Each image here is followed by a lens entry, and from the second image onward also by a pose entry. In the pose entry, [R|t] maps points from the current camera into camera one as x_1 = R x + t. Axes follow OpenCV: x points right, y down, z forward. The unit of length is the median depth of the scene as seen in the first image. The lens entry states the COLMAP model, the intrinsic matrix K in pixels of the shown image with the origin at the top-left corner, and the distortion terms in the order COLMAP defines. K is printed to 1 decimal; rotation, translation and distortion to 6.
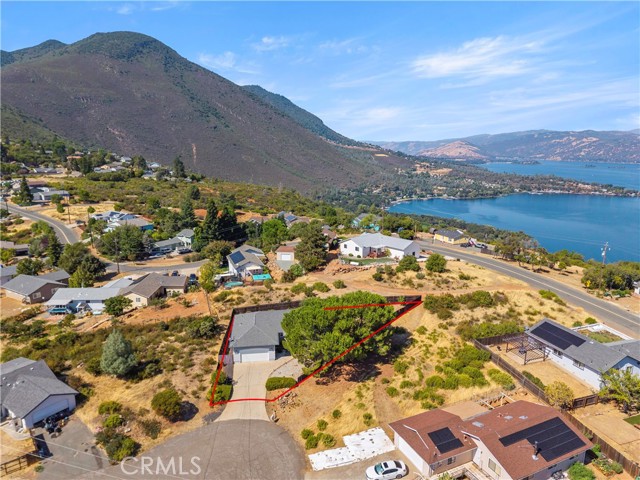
lens RADIAL K [[426.5, 0, 319.1], [0, 426.5, 240.9], [0, 0, 1]] dist [0.040853, -0.045682]
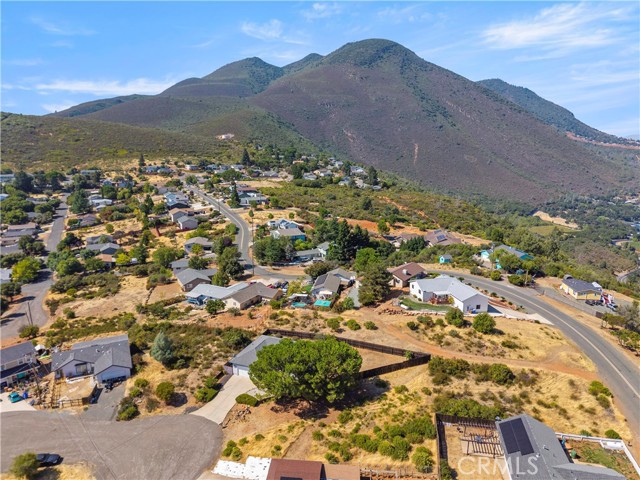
lens RADIAL K [[426.5, 0, 319.1], [0, 426.5, 240.9], [0, 0, 1]] dist [0.040853, -0.045682]
pose [[0.867935, 0.110530, -0.484222, 0.410712], [-0.106625, 0.993658, 0.035696, -0.127363], [0.485097, 0.020648, 0.874217, -0.010141]]
